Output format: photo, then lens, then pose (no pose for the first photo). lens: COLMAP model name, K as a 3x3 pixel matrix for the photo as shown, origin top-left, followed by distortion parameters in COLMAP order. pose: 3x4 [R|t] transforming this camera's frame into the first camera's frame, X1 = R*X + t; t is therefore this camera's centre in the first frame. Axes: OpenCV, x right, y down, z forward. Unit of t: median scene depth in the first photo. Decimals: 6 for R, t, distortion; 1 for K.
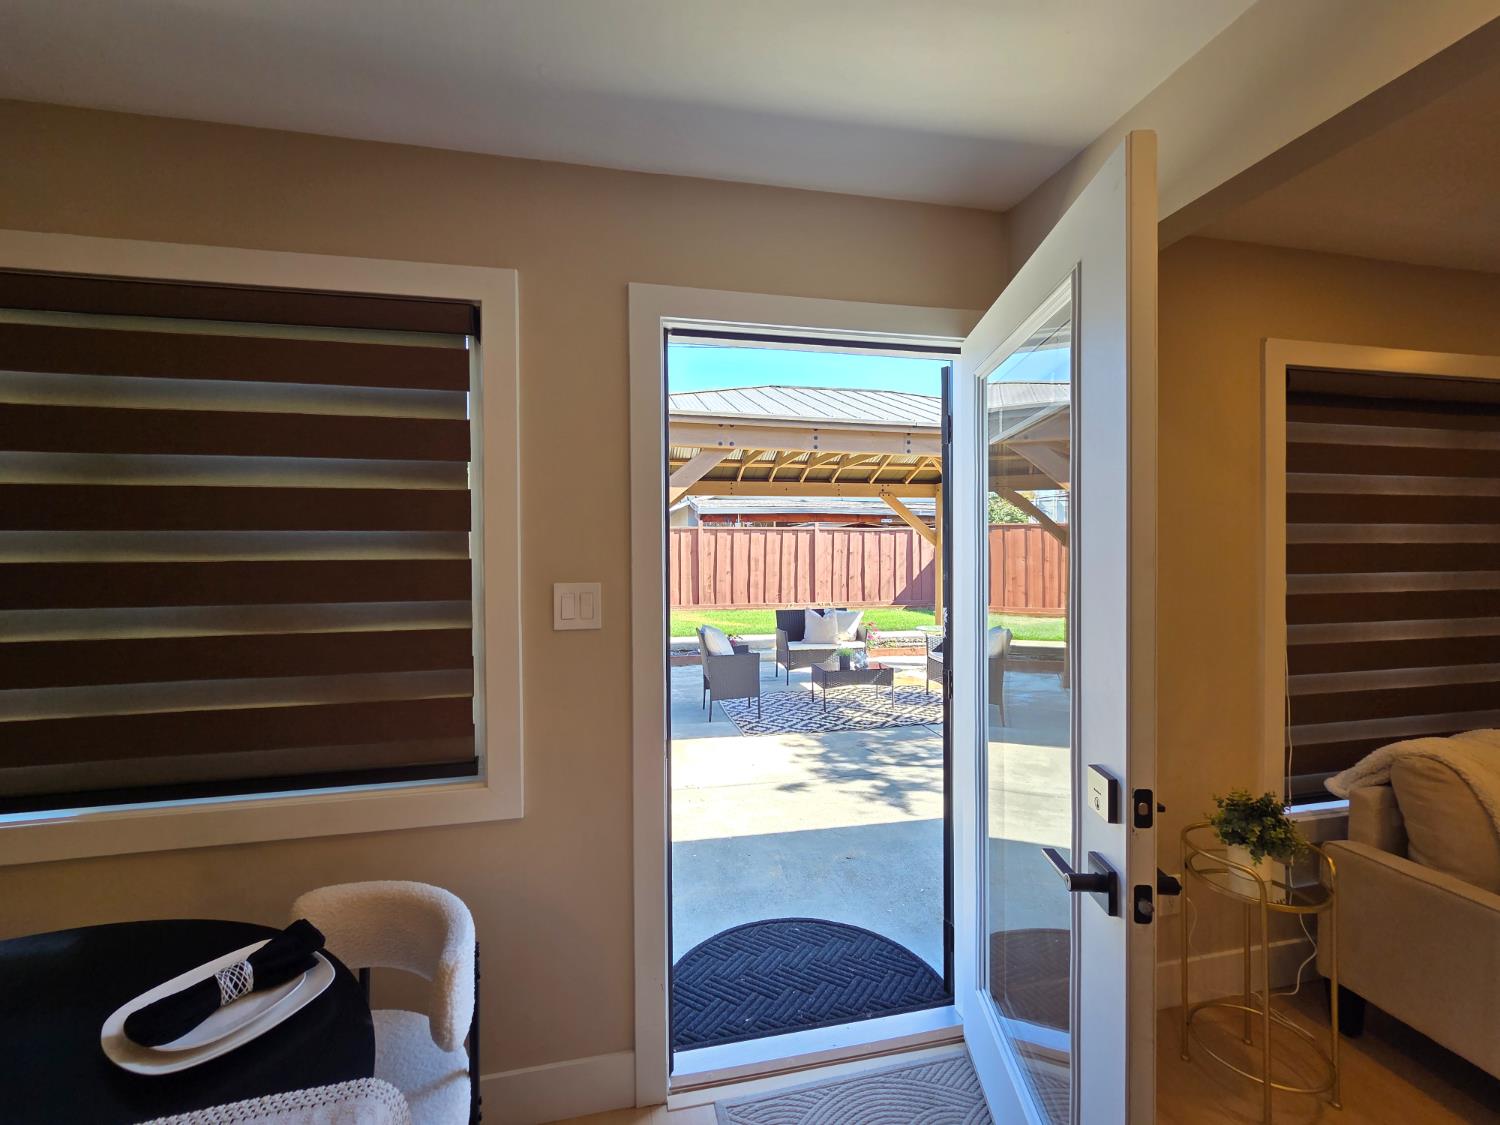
lens RADIAL K [[617.7, 0, 742.9], [0, 617.7, 559.5], [0, 0, 1]] dist [-0.001153, -0.000382]
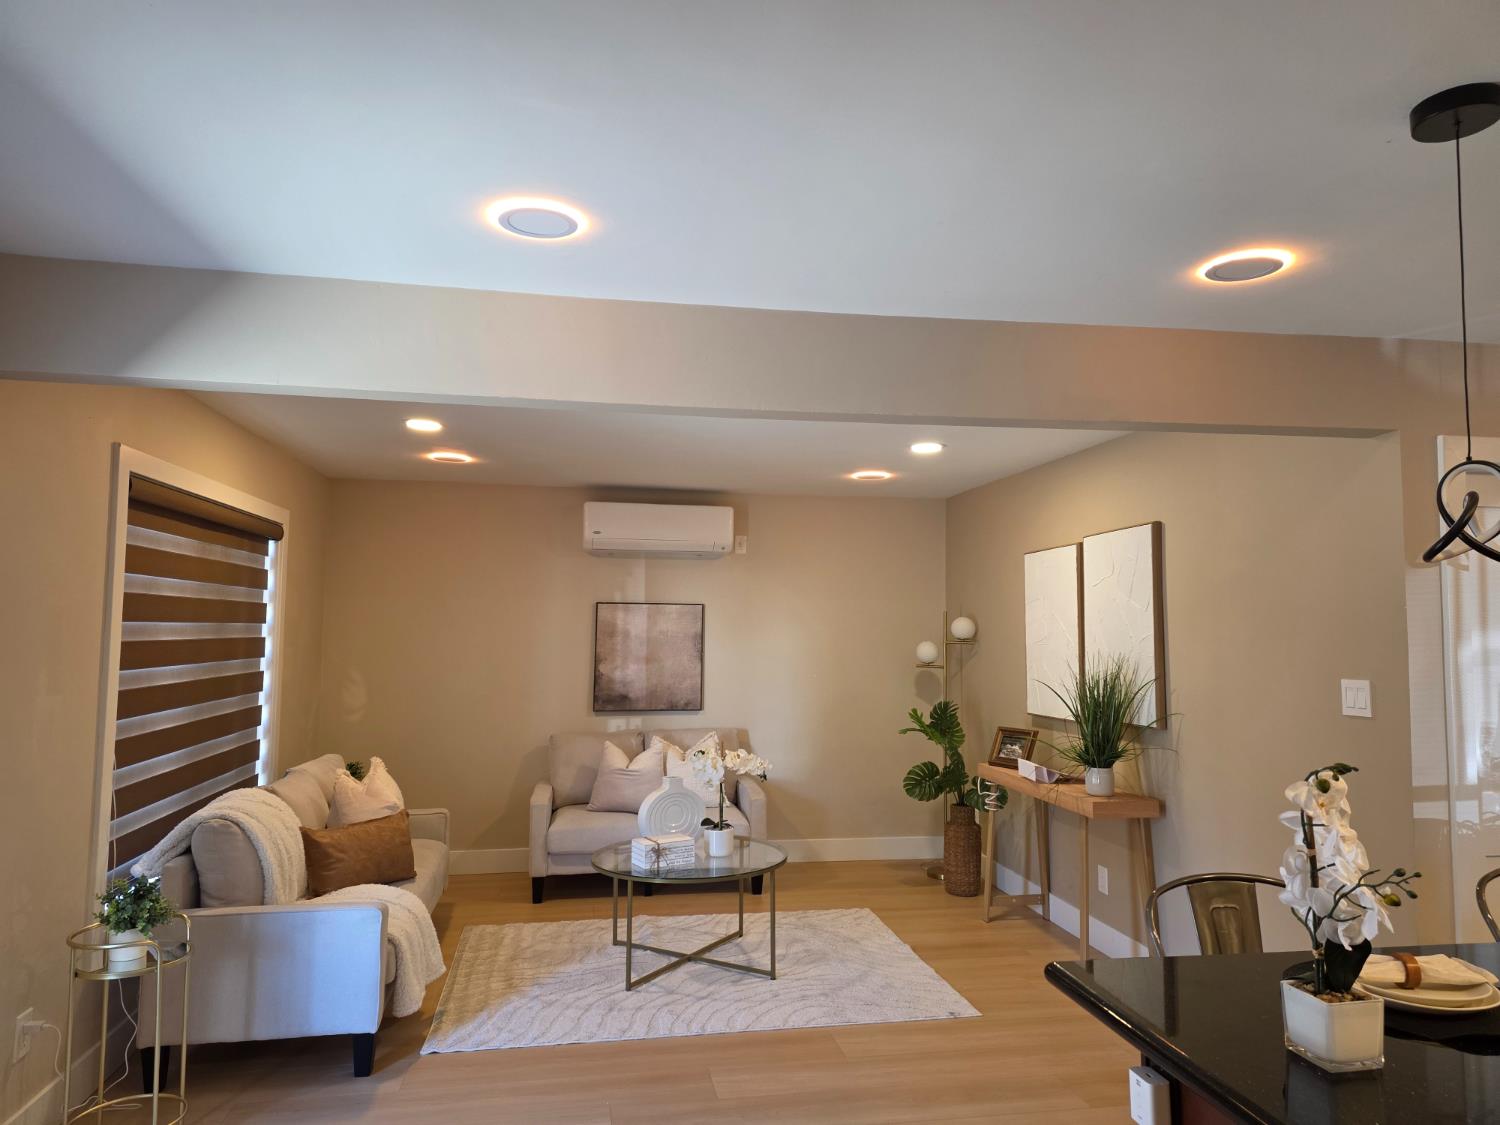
lens RADIAL K [[991.0, 0, 750.0], [0, 991.0, 562.5], [0, 0, 1]] dist [0.101955, -0.089350]
pose [[0.037658, 0.073617, 0.996575, -0.282338], [0.001329, 0.997278, -0.073719, -0.011192], [-0.999290, 0.004100, 0.037458, -0.042613]]
